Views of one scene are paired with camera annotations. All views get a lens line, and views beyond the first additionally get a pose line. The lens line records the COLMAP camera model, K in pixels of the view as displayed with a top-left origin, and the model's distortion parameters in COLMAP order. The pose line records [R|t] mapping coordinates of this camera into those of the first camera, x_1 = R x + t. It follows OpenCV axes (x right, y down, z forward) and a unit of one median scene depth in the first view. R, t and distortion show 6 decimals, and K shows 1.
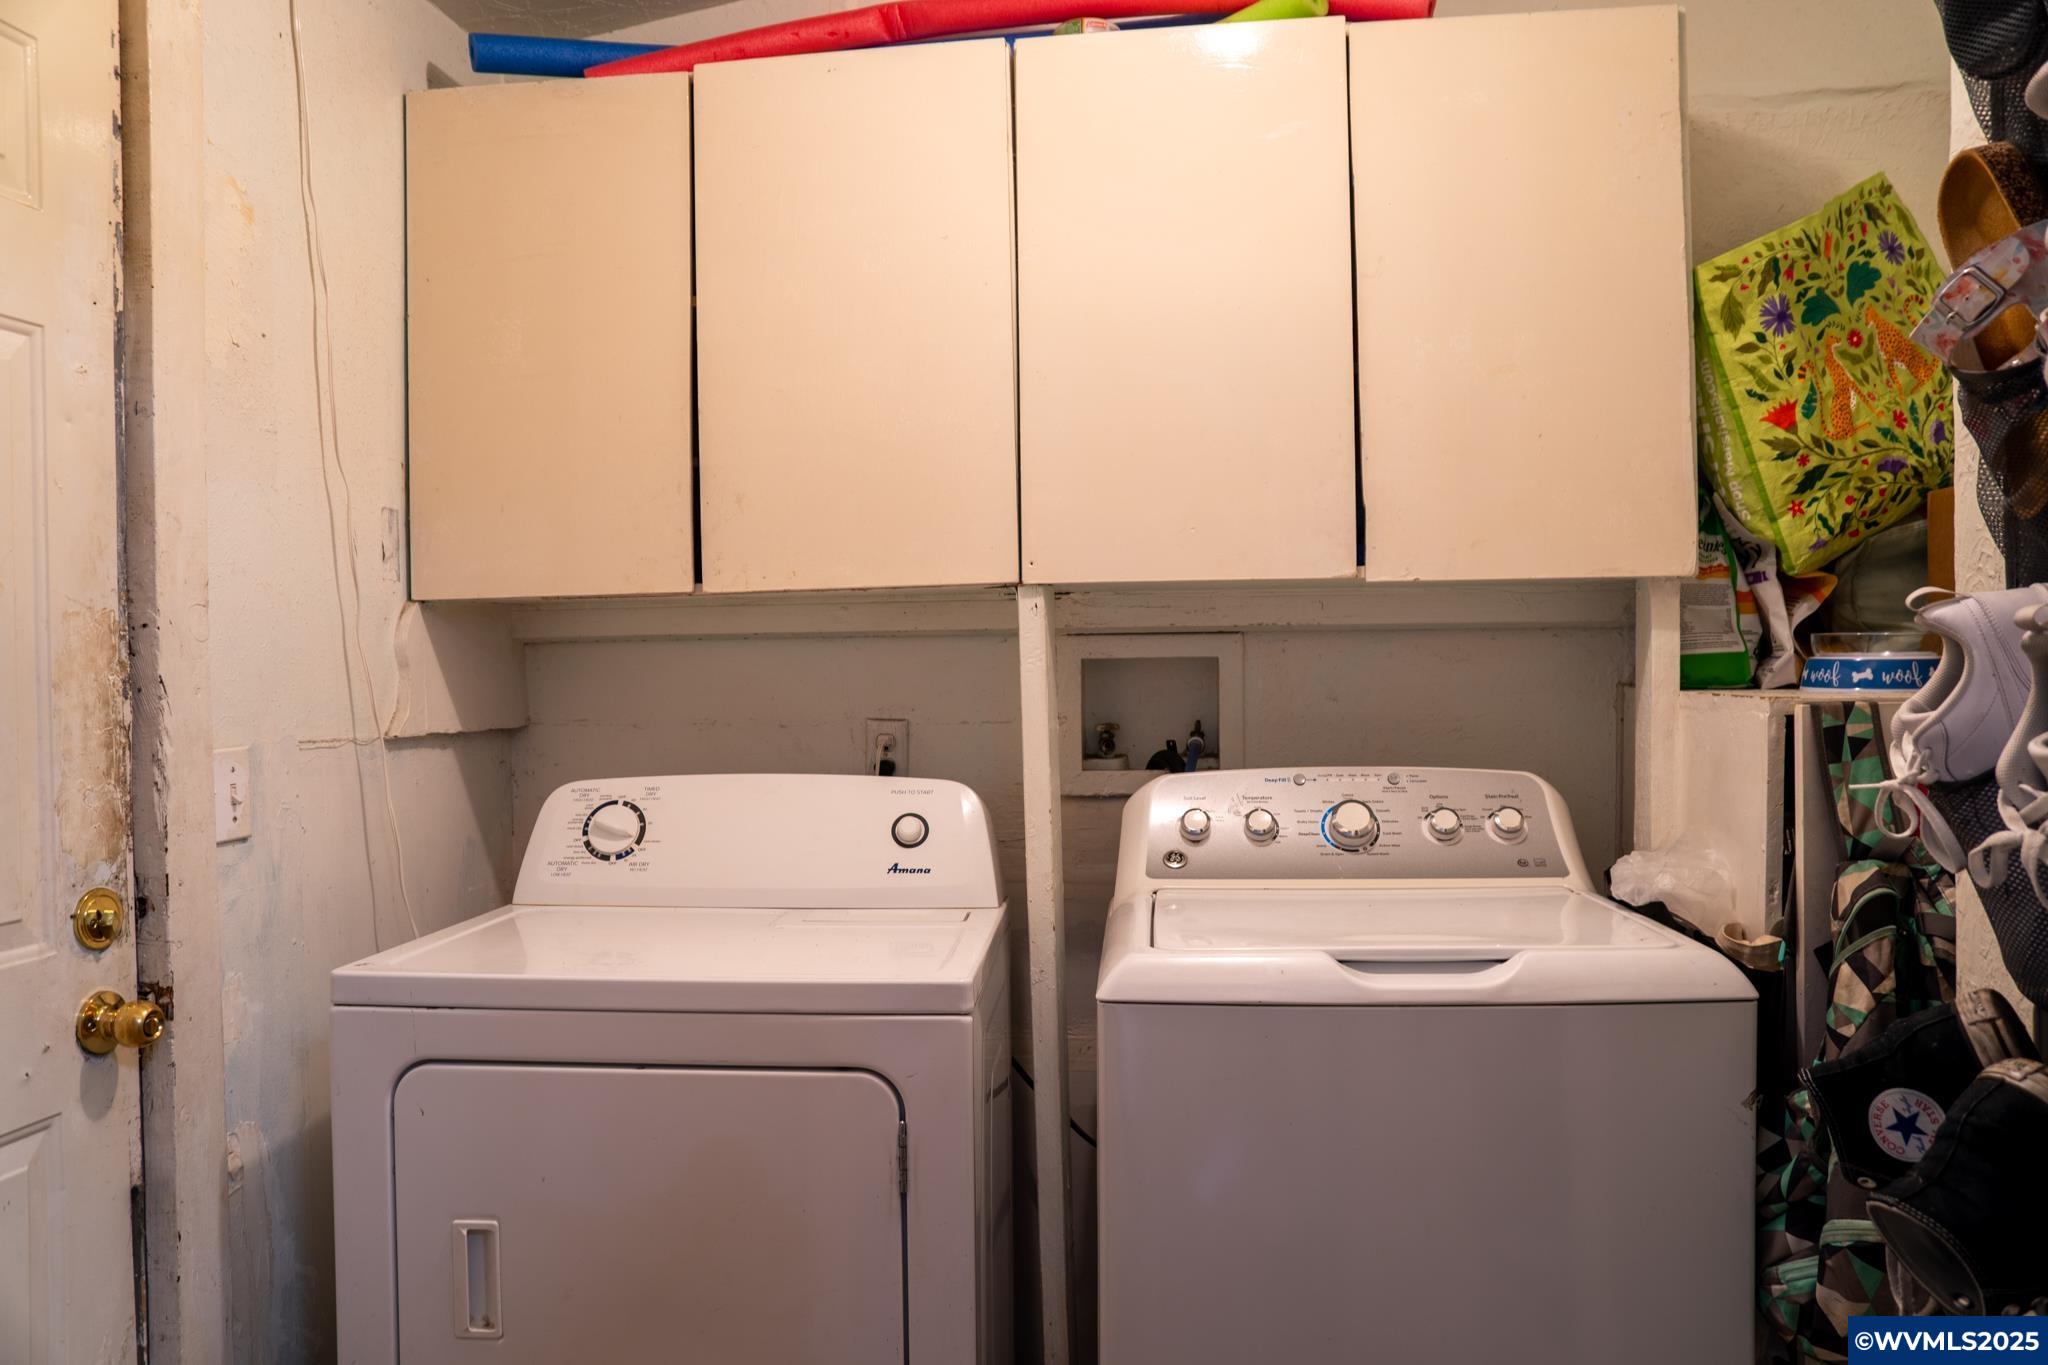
lens RADIAL K [[1475.0, 0, 1025.5], [0, 1475.0, 678.3], [0, 0, 1]] dist [-0.137515, 0.118217]
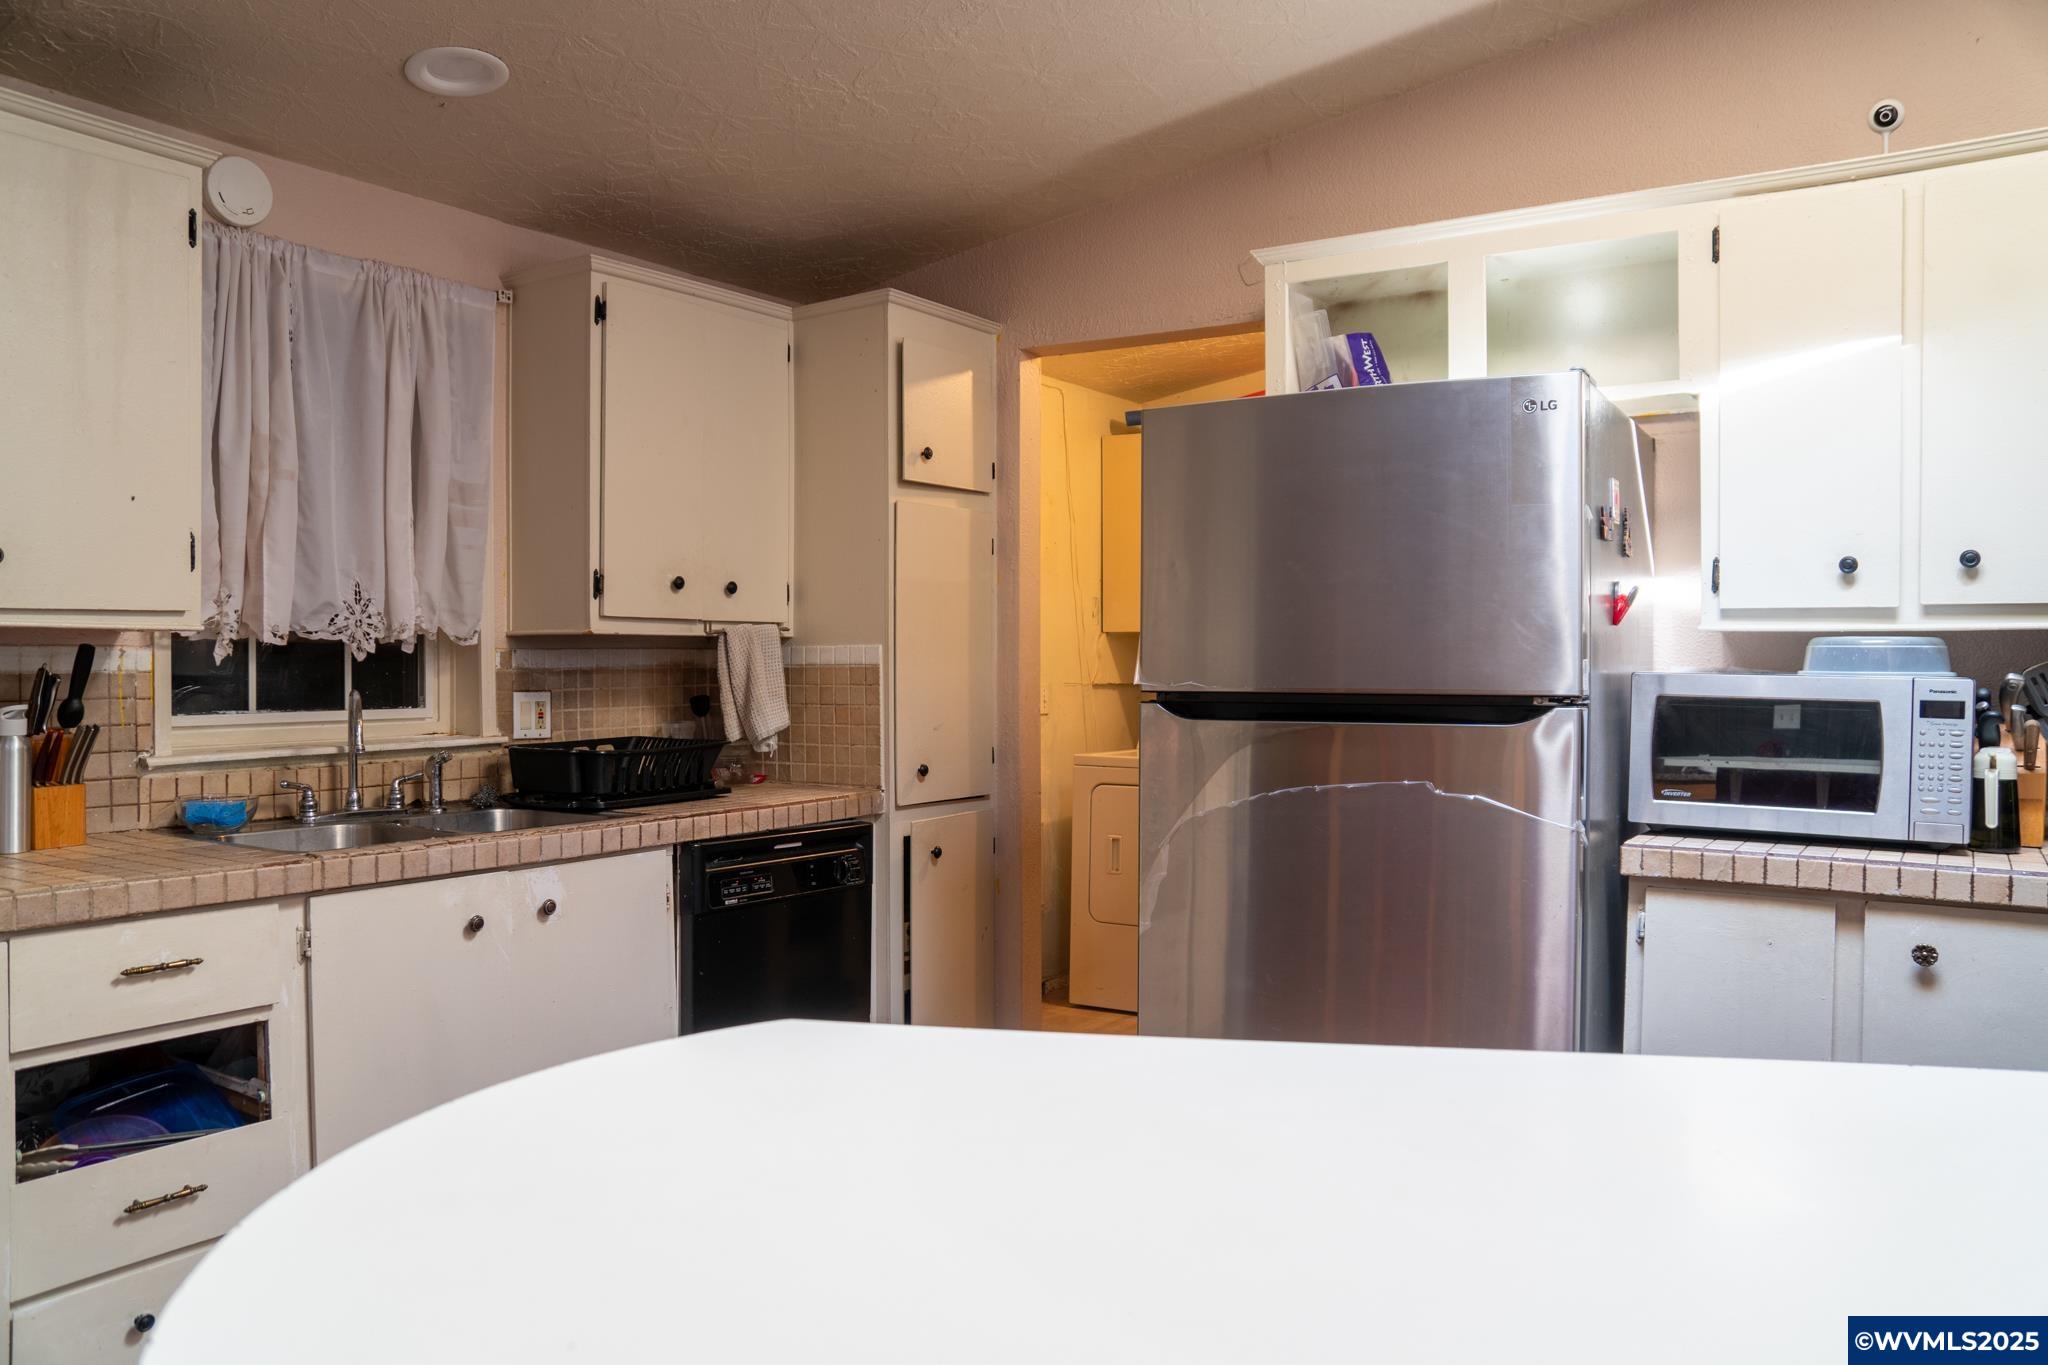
lens RADIAL K [[1475.0, 0, 1026.3], [0, 1475.0, 687.0], [0, 0, 1]] dist [-0.137515, 0.118217]
pose [[0.897151, 0.017838, -0.441365, 0.641961], [-0.019381, 0.999812, 0.001013, 0.045680], [0.441299, 0.007645, 0.897327, -1.482321]]
